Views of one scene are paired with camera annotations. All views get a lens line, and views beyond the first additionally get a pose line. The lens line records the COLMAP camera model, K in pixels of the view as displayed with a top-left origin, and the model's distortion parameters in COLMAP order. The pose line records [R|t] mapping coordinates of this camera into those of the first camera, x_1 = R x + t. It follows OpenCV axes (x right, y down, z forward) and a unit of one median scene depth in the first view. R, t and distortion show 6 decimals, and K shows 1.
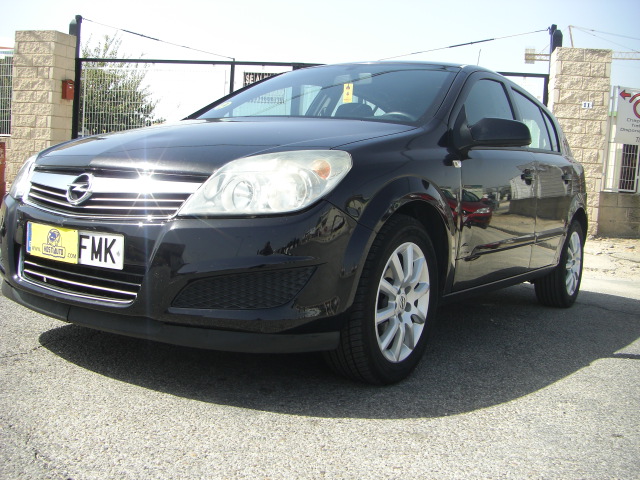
lens RADIAL K [[722.8, 0, 300.3], [0, 722.8, 231.7], [0, 0, 1]] dist [-0.143119, 0.000000]
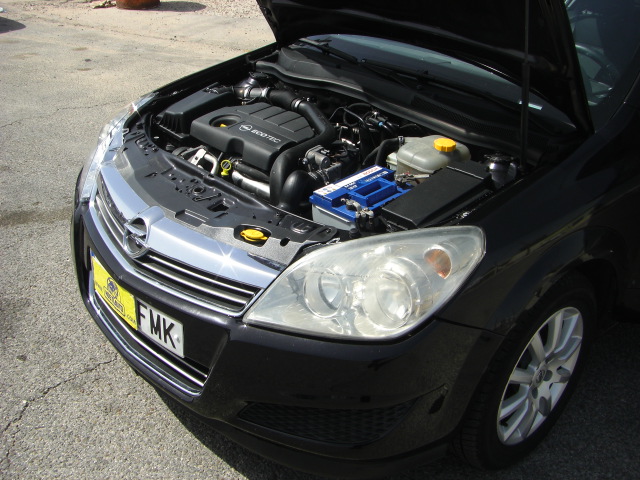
lens RADIAL K [[722.8, 0, 317.8], [0, 722.8, 234.8], [0, 0, 1]] dist [-0.143119, 0.000000]
pose [[0.974178, 0.093402, -0.205556, 0.055102], [-0.014431, 0.934317, 0.356152, -0.362634], [0.225320, -0.343989, 0.911539, 0.323590]]
